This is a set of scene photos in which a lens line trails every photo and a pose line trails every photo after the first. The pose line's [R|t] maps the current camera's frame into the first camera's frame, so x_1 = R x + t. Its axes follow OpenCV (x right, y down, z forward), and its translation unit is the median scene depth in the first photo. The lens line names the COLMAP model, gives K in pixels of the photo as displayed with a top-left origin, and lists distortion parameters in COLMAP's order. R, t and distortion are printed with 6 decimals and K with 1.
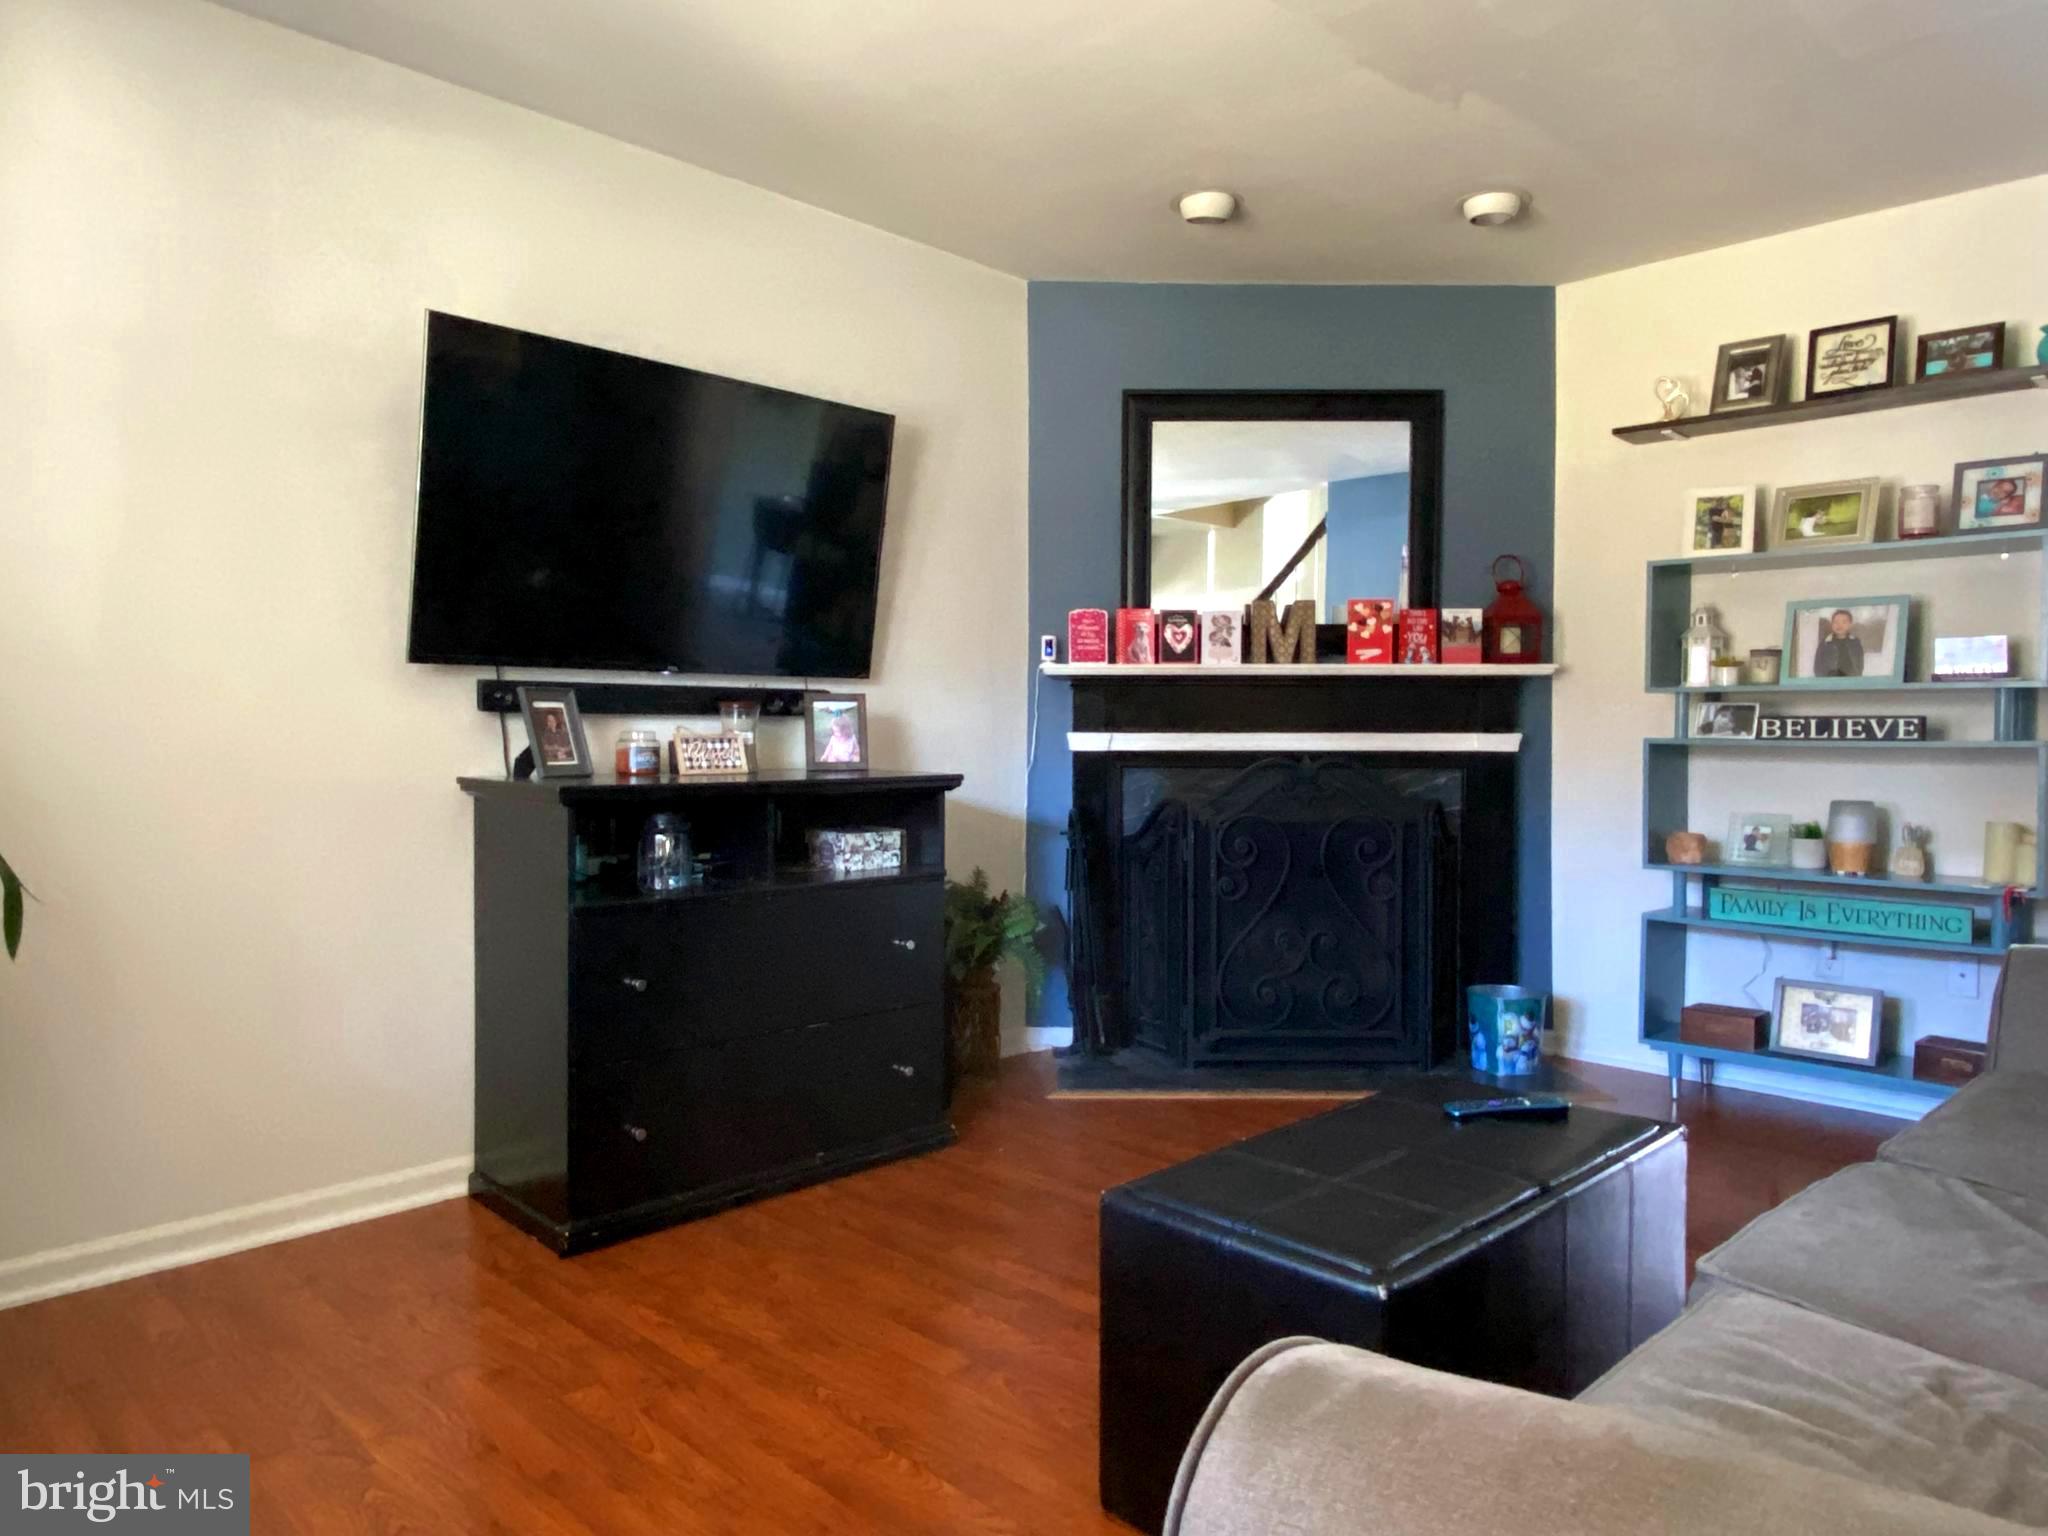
lens RADIAL K [[1351.7, 0, 998.6], [0, 1351.7, 767.2], [0, 0, 1]] dist [0.041972, -0.076039]
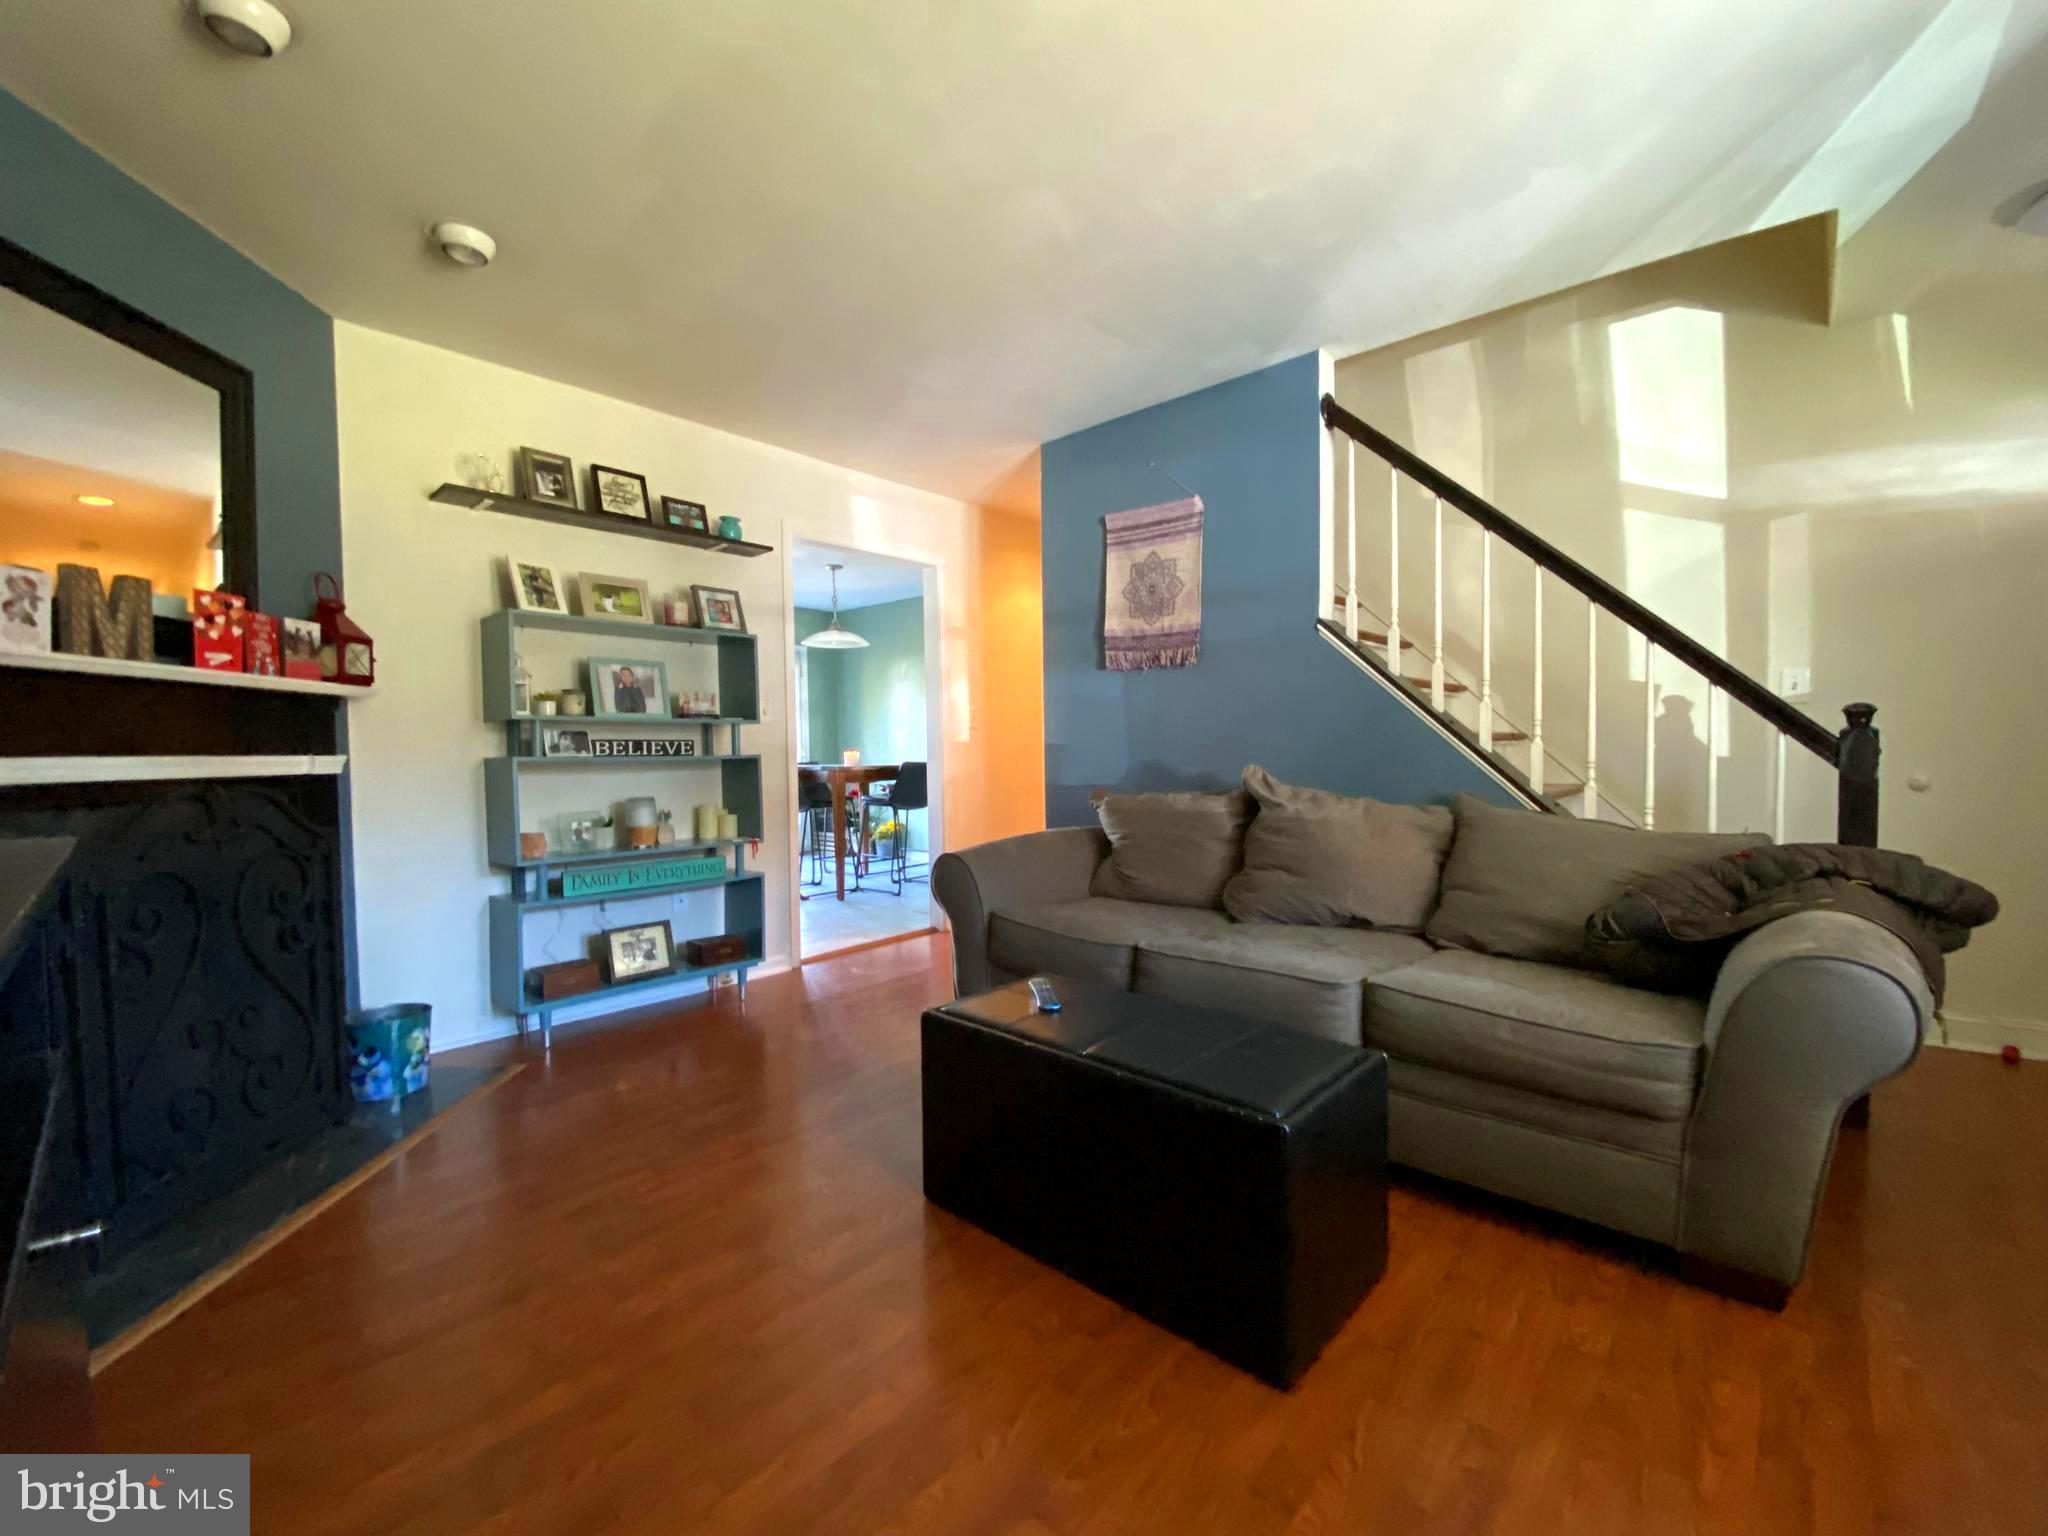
lens RADIAL K [[828.2, 0, 1054.5], [0, 828.2, 760.7], [0, 0, 1]] dist [0.002751, -0.007921]
pose [[-0.081478, -0.015184, 0.996560, -0.282804], [0.035562, 0.999203, 0.018132, -0.014292], [-0.996041, 0.036917, -0.080873, 0.579915]]
